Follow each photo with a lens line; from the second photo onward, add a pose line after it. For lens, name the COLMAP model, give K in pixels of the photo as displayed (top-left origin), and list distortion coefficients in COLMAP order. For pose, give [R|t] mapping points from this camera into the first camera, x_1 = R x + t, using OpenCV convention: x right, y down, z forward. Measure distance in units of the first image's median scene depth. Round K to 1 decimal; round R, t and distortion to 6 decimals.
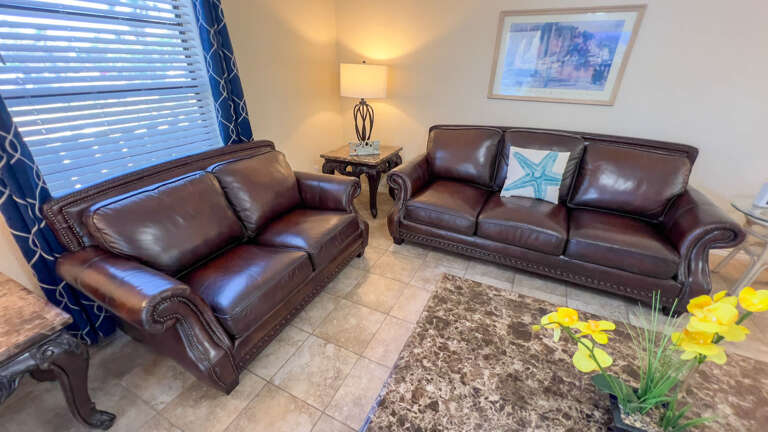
lens RADIAL K [[306.0, 0, 381.9], [0, 306.0, 214.0], [0, 0, 1]] dist [-0.001632, -0.000212]
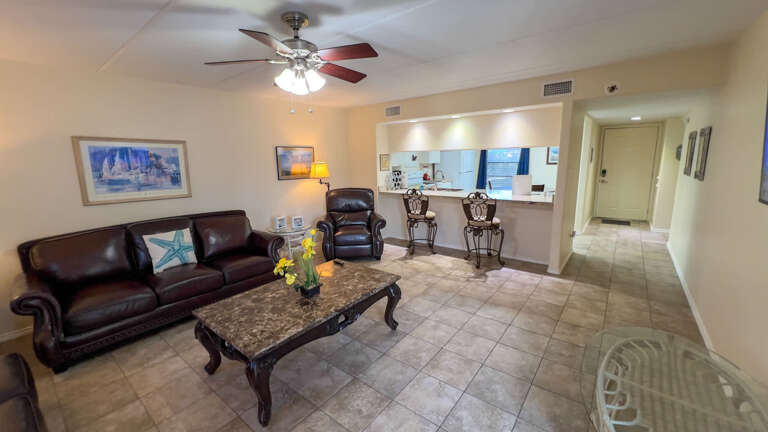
lens RADIAL K [[306.0, 0, 381.9], [0, 306.0, 214.0], [0, 0, 1]] dist [-0.001632, -0.000212]
pose [[0.203854, -0.177171, 0.962836, -0.584918], [0.449189, 0.890783, 0.068809, 0.054231], [-0.869870, 0.418468, 0.261173, -0.220348]]
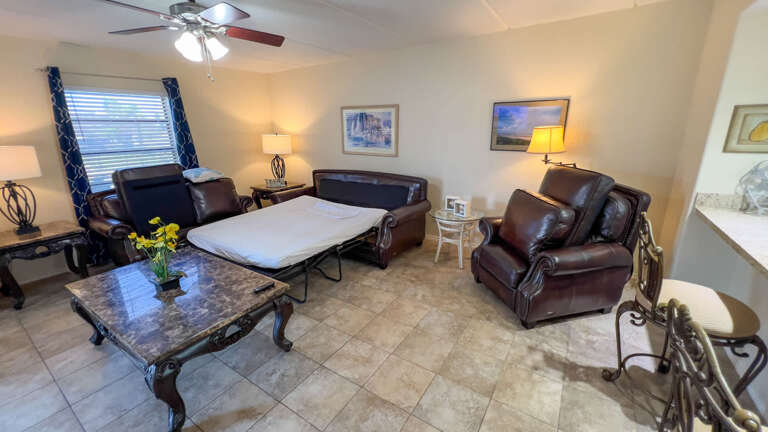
lens RADIAL K [[306.0, 0, 381.9], [0, 306.0, 214.0], [0, 0, 1]] dist [-0.001632, -0.000212]
pose [[0.992494, 0.015916, -0.121252, 0.922756], [-0.036775, 0.984445, -0.171801, 0.271434], [0.116631, 0.174970, 0.977641, -0.658757]]
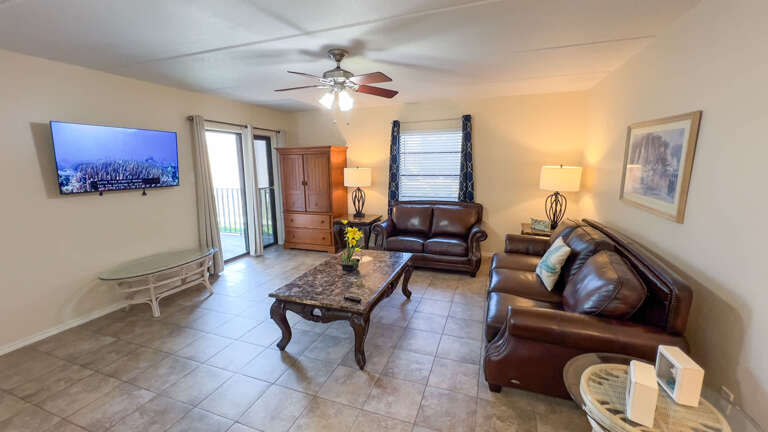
lens RADIAL K [[306.0, 0, 381.9], [0, 306.0, 214.0], [0, 0, 1]] dist [-0.001632, -0.000212]
pose [[0.116331, 0.169958, -0.978561, 1.498912], [-0.422357, 0.900194, 0.106138, -0.139556], [0.898934, 0.400954, 0.176504, 0.167235]]
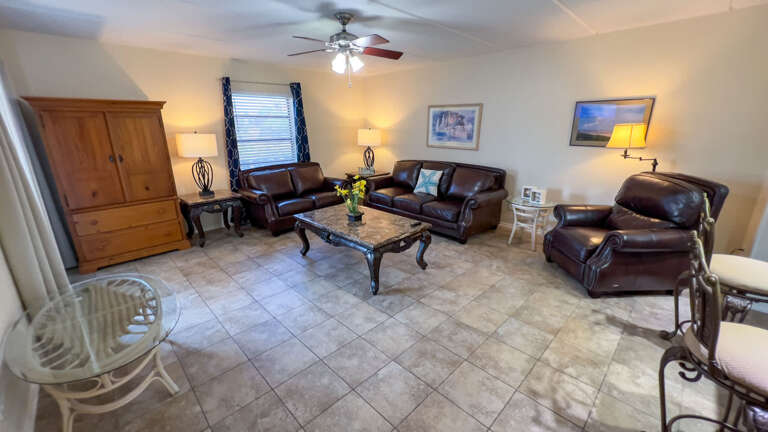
lens RADIAL K [[306.0, 0, 381.9], [0, 306.0, 214.0], [0, 0, 1]] dist [-0.001632, -0.000212]
pose [[0.945810, 0.083269, -0.313863, 0.859887], [-0.135604, 0.979531, -0.148762, 0.419992], [0.295052, 0.183261, 0.937742, -0.938860]]
